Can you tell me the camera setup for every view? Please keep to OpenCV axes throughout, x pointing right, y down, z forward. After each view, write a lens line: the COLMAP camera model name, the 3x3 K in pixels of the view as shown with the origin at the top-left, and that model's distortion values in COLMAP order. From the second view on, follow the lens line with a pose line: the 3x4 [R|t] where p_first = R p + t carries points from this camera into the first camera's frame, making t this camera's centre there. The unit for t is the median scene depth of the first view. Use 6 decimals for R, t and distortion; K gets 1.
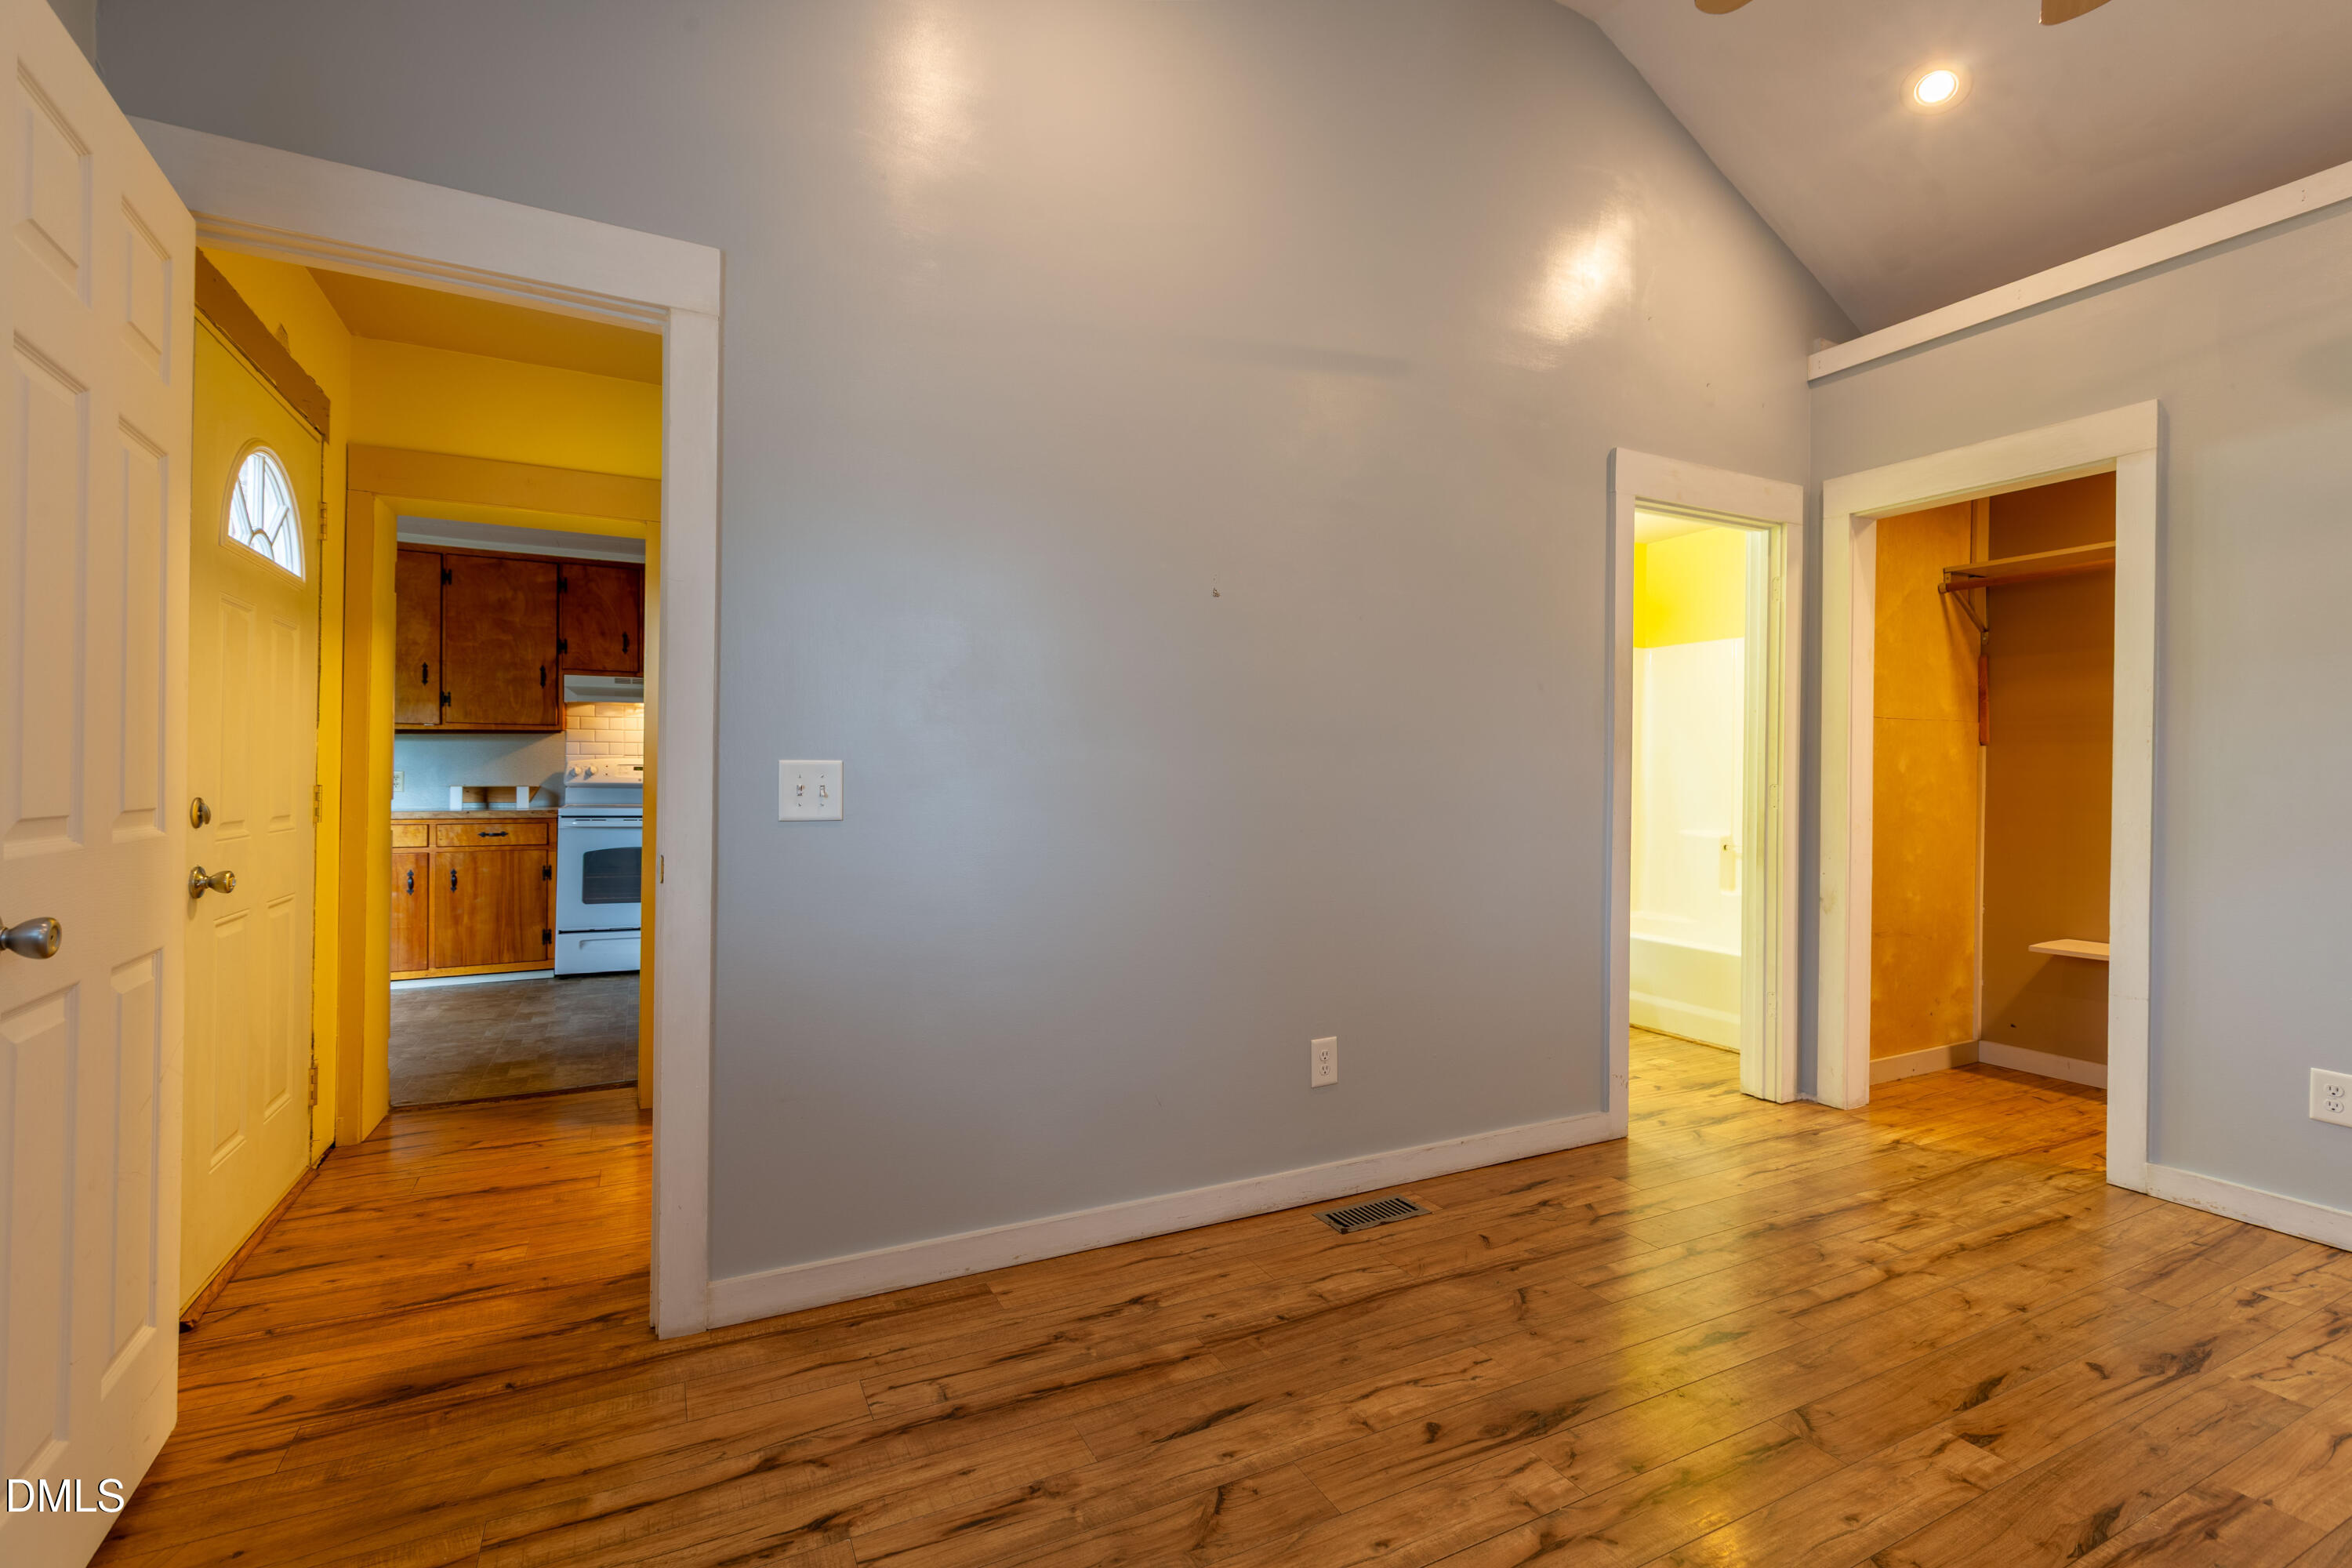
lens RADIAL K [[1043.3, 0, 1168.1], [0, 1043.3, 776.2], [0, 0, 1]] dist [-0.008969, 0.002955]
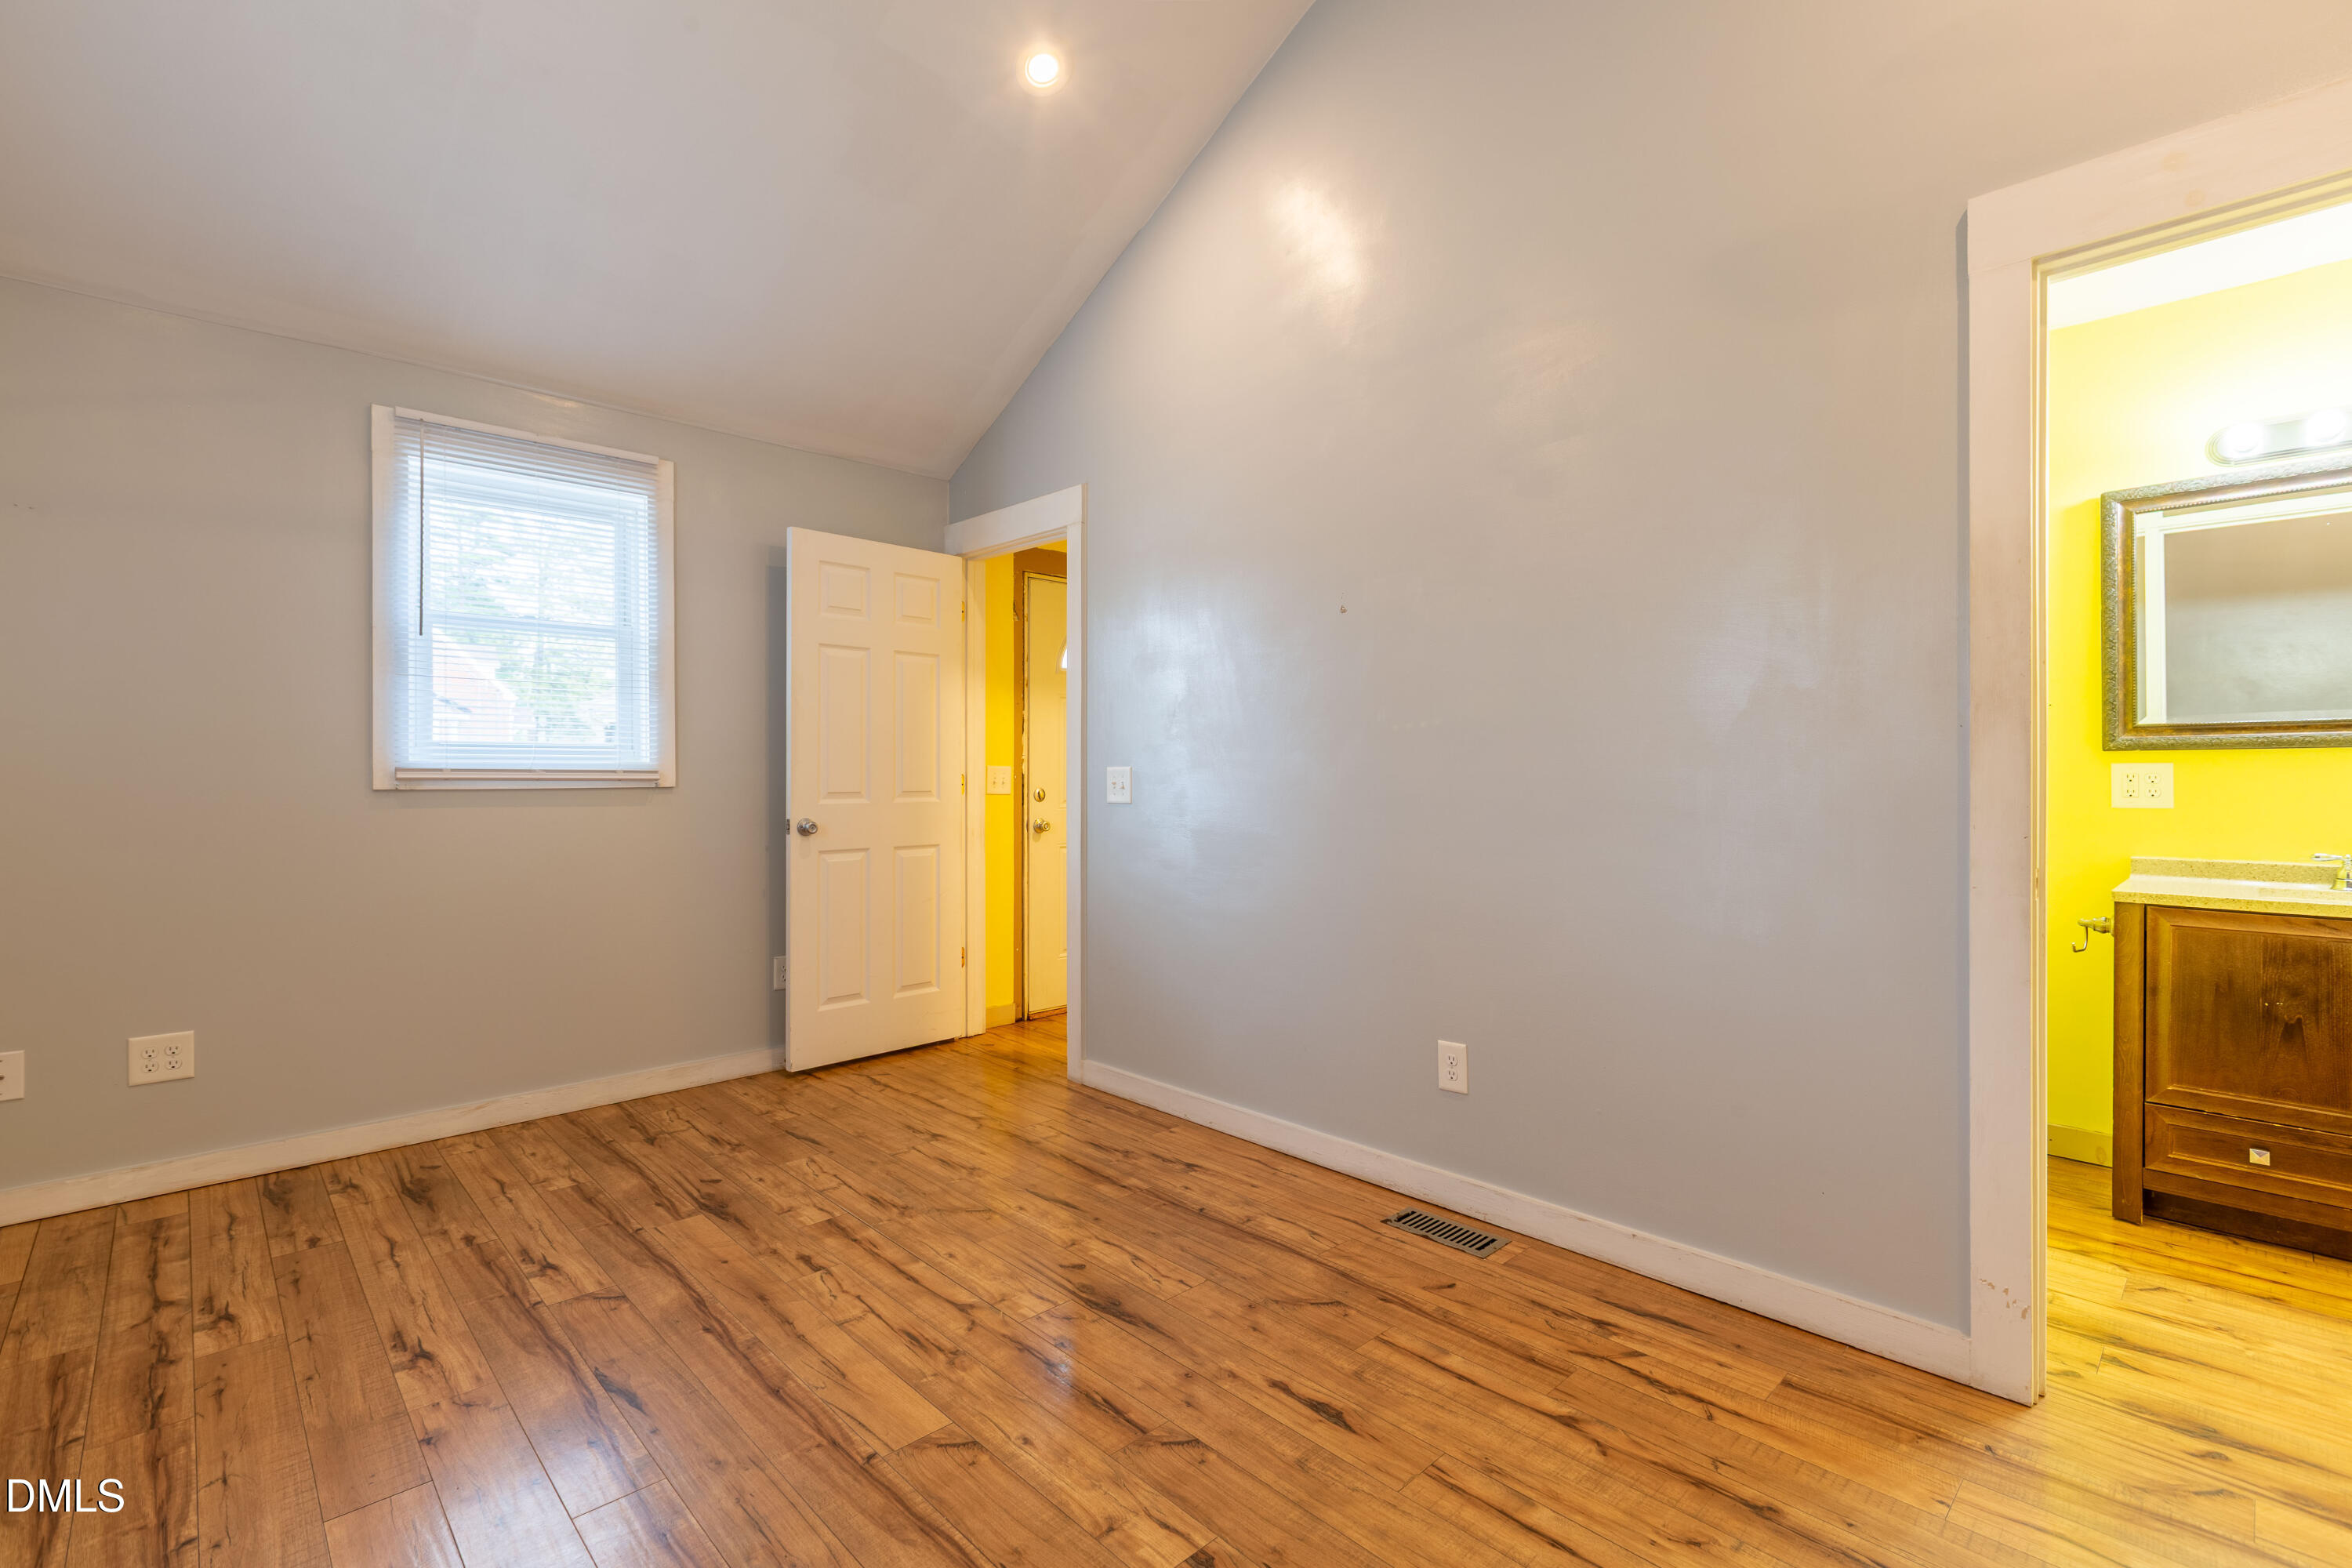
lens RADIAL K [[1043.3, 0, 1173.6], [0, 1043.3, 776.6], [0, 0, 1]] dist [-0.008969, 0.002955]
pose [[0.291346, -0.009967, -0.956566, 1.228587], [0.003927, 0.999950, -0.009223, 0.014806], [0.956610, -0.001069, 0.291371, 0.576248]]
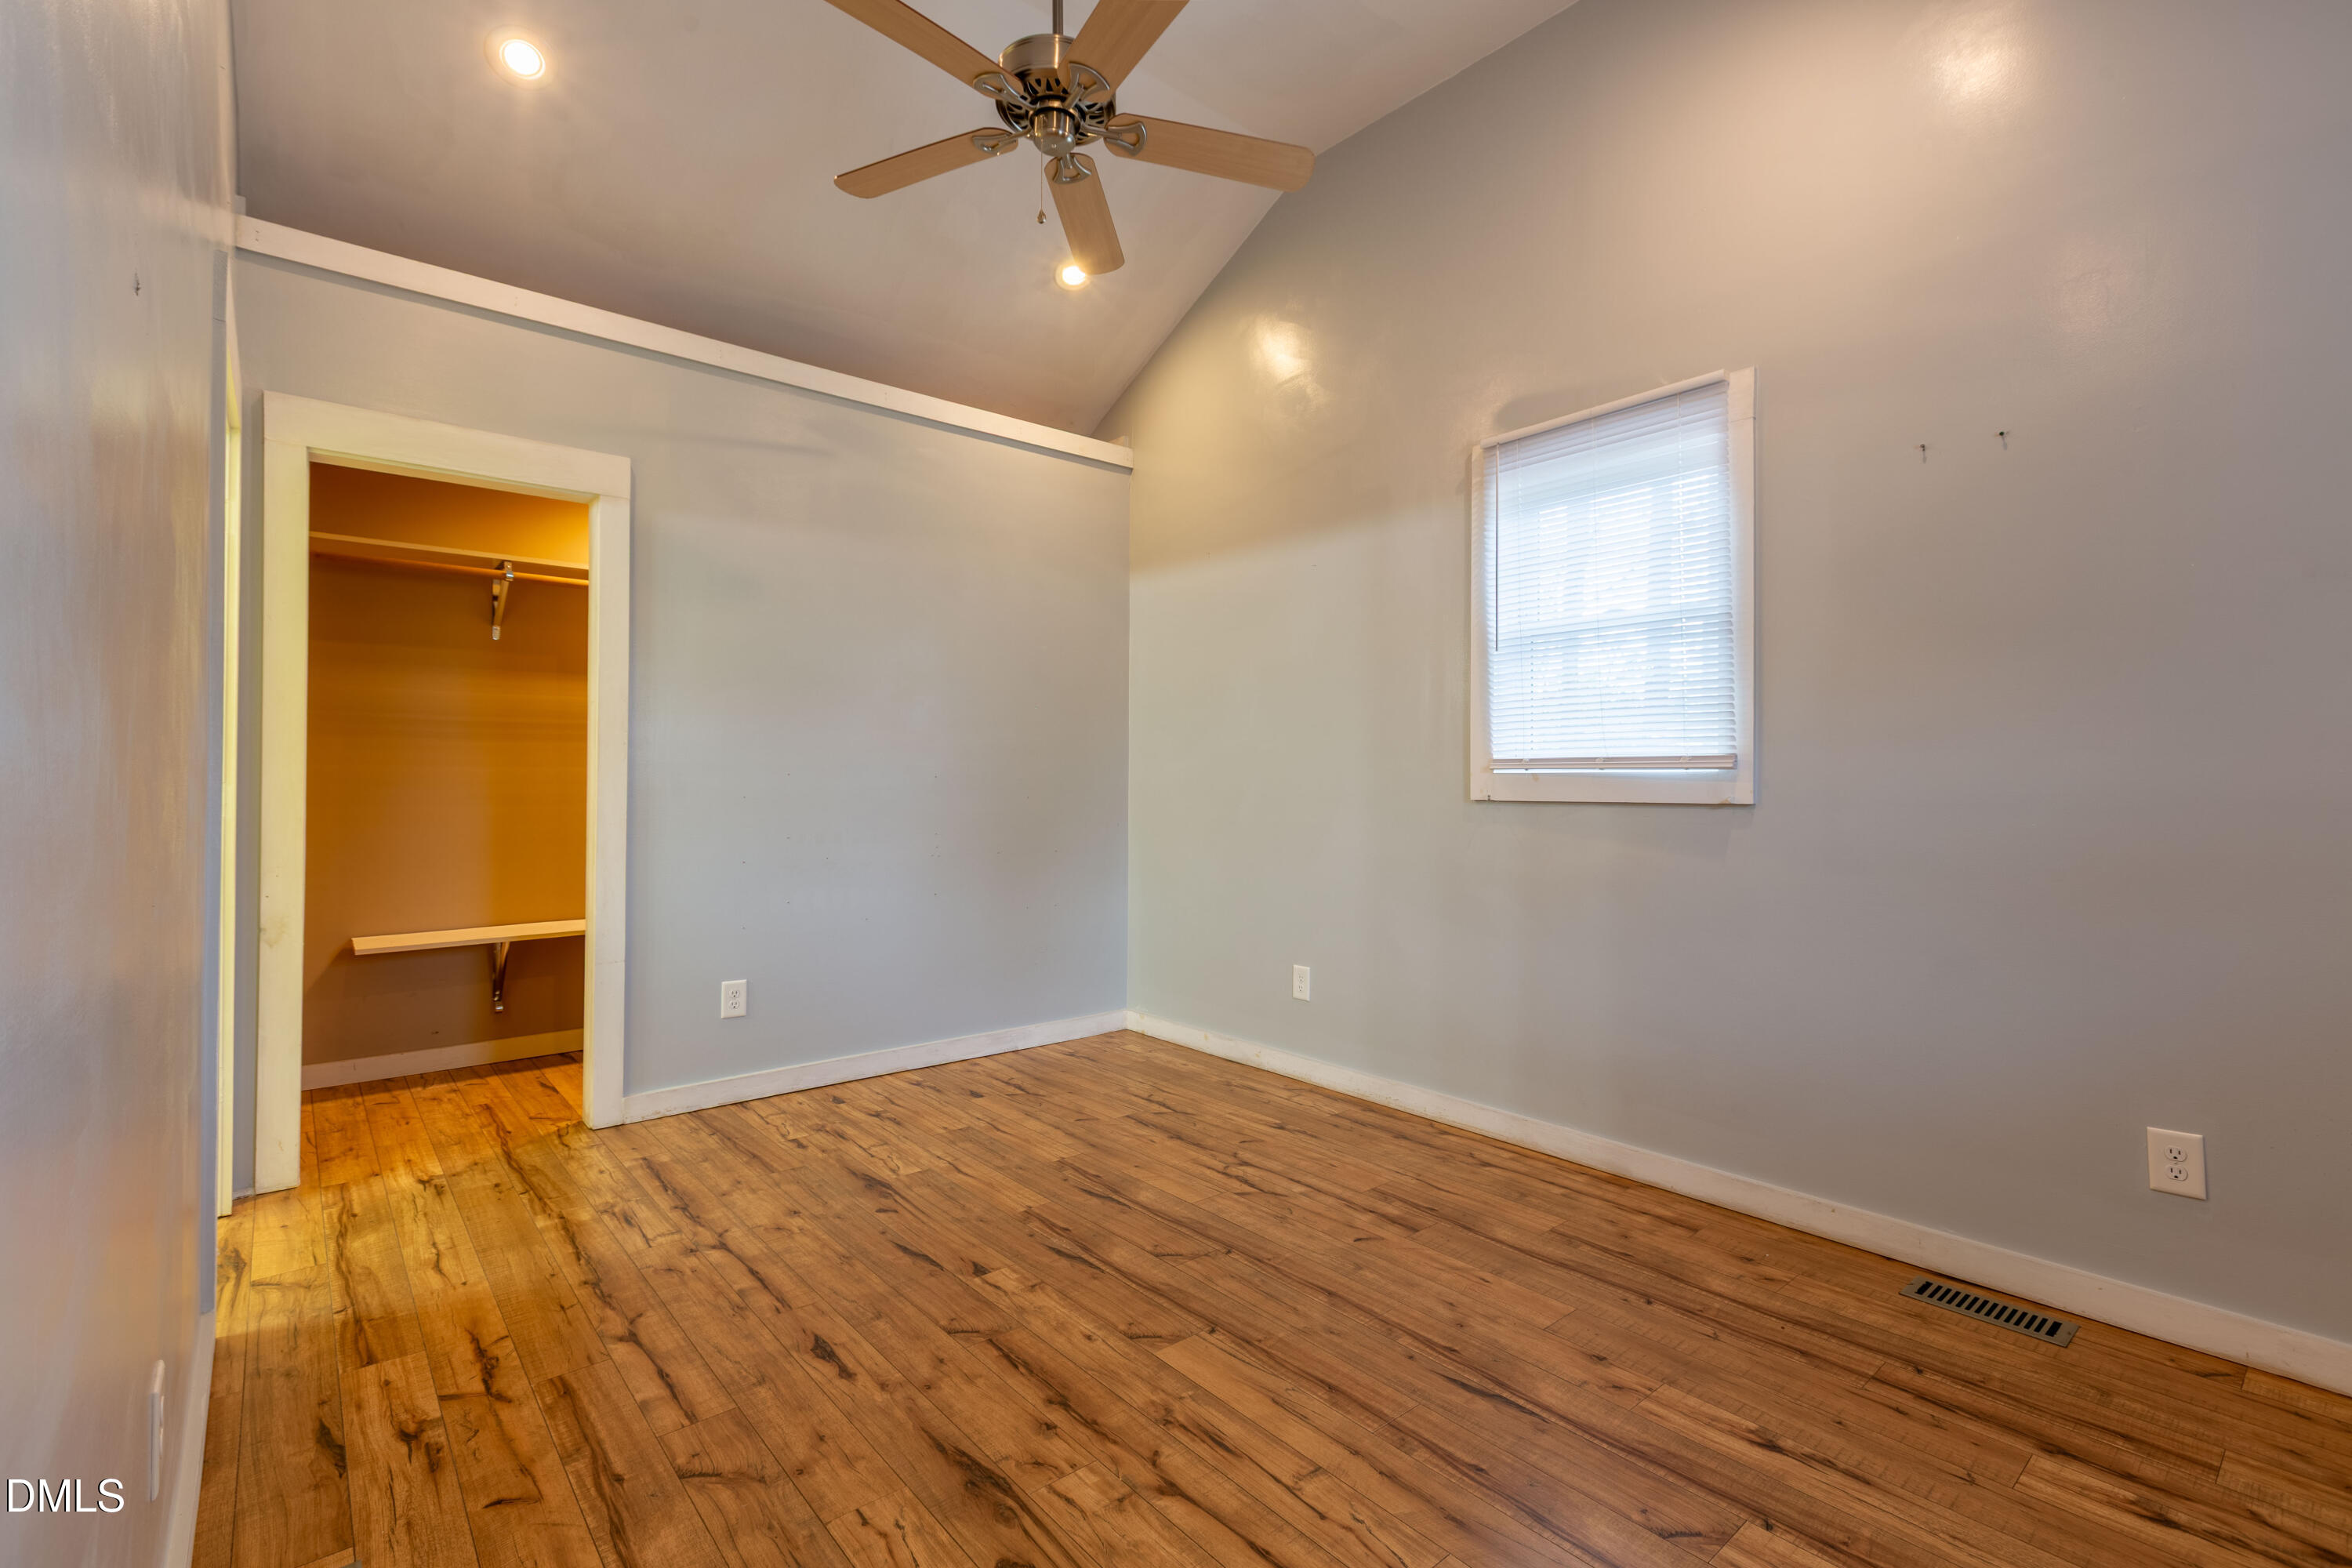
lens RADIAL K [[1043.3, 0, 1173.5], [0, 1043.3, 781.3], [0, 0, 1]] dist [-0.008969, 0.002955]
pose [[-0.234193, -0.010794, 0.972130, -0.454670], [-0.005523, 0.999937, 0.009773, -0.006877], [-0.972174, -0.003080, -0.234238, 0.840555]]
